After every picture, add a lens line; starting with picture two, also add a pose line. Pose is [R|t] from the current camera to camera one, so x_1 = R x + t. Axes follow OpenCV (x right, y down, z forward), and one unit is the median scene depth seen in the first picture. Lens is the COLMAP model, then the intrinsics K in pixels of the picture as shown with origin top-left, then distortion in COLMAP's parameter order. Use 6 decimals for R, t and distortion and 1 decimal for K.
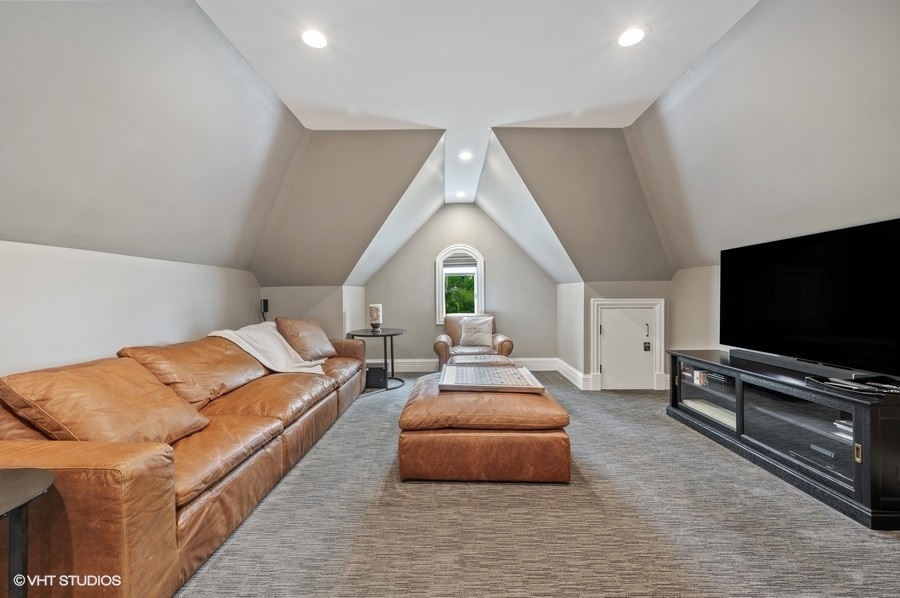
lens RADIAL K [[357.8, 0, 449.7], [0, 357.8, 299.1], [0, 0, 1]] dist [0.001892, -0.000391]
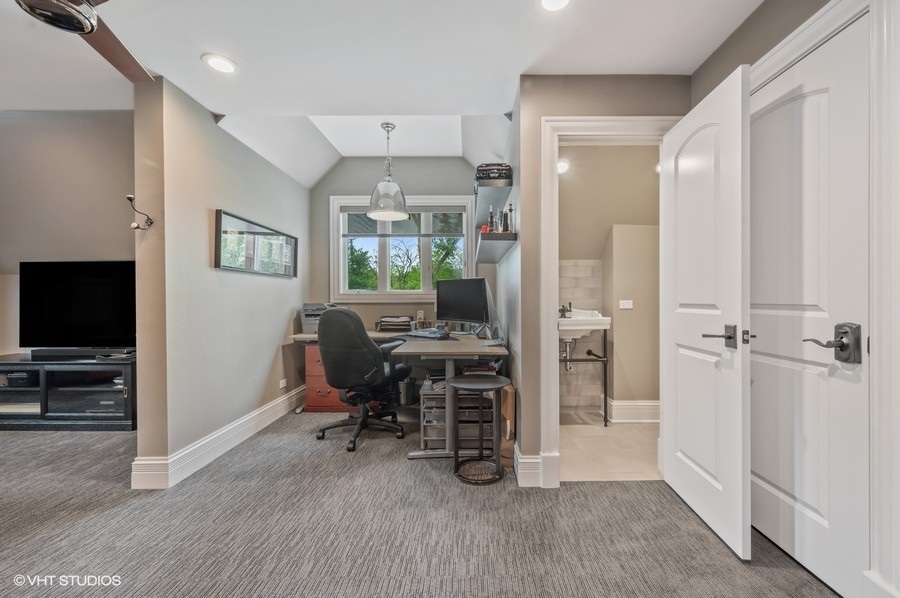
lens RADIAL K [[357.8, 0, 452.5], [0, 357.8, 304.6], [0, 0, 1]] dist [0.001892, -0.000391]
pose [[0.019083, 0.002456, 0.999815, -0.503359], [0.003753, 0.999990, -0.002528, 0.007309], [-0.999811, 0.003801, 0.019074, -0.545550]]
